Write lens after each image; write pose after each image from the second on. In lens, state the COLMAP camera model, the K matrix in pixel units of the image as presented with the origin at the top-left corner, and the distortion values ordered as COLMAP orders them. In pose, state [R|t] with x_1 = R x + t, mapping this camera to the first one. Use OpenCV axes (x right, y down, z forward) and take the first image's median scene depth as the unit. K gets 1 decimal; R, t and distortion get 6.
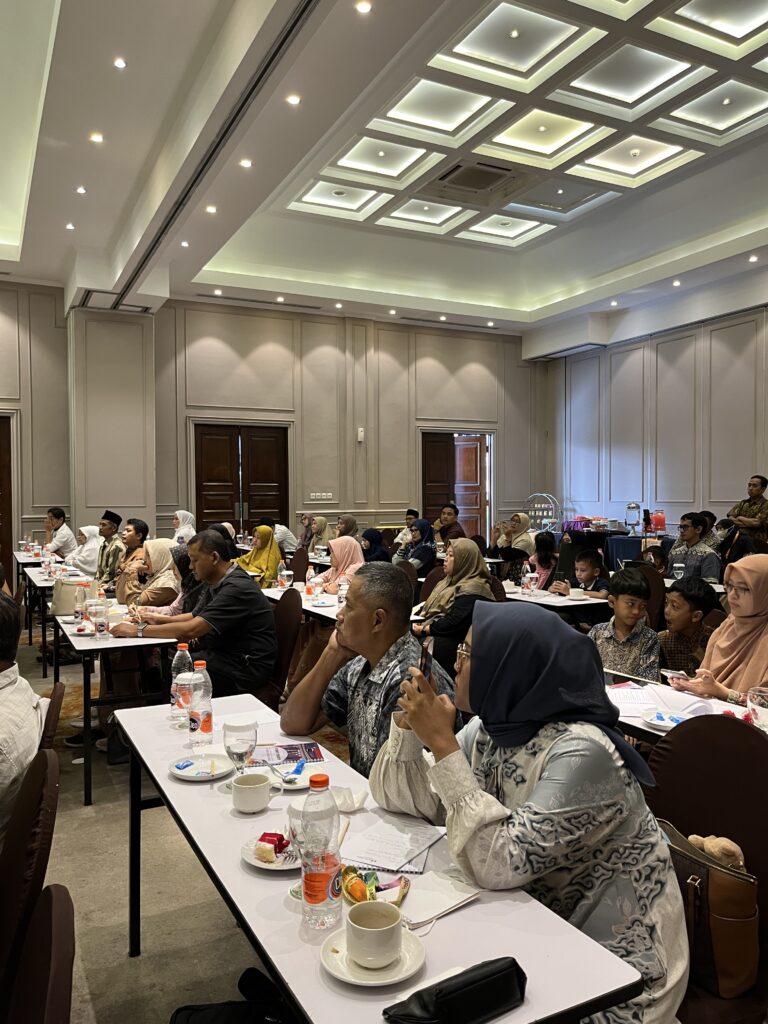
lens RADIAL K [[784.7, 0, 374.2], [0, 784.7, 520.3], [0, 0, 1]] dist [0.052198, -0.066634]
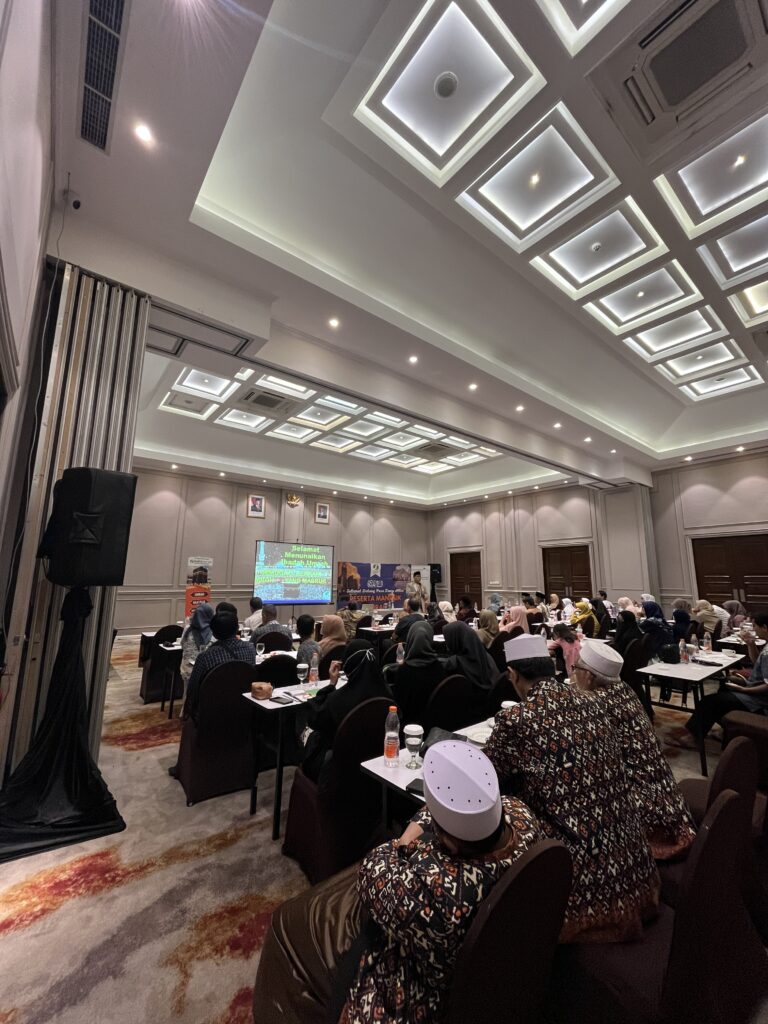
lens RADIAL K [[417.4, 0, 383.0], [0, 417.4, 505.6], [0, 0, 1]] dist [0.000650, 0.000649]
pose [[0.205373, -0.170209, -0.963769, 0.851561], [-0.036366, 0.982753, -0.181311, -0.018305], [0.978008, 0.072285, 0.195642, 0.402050]]
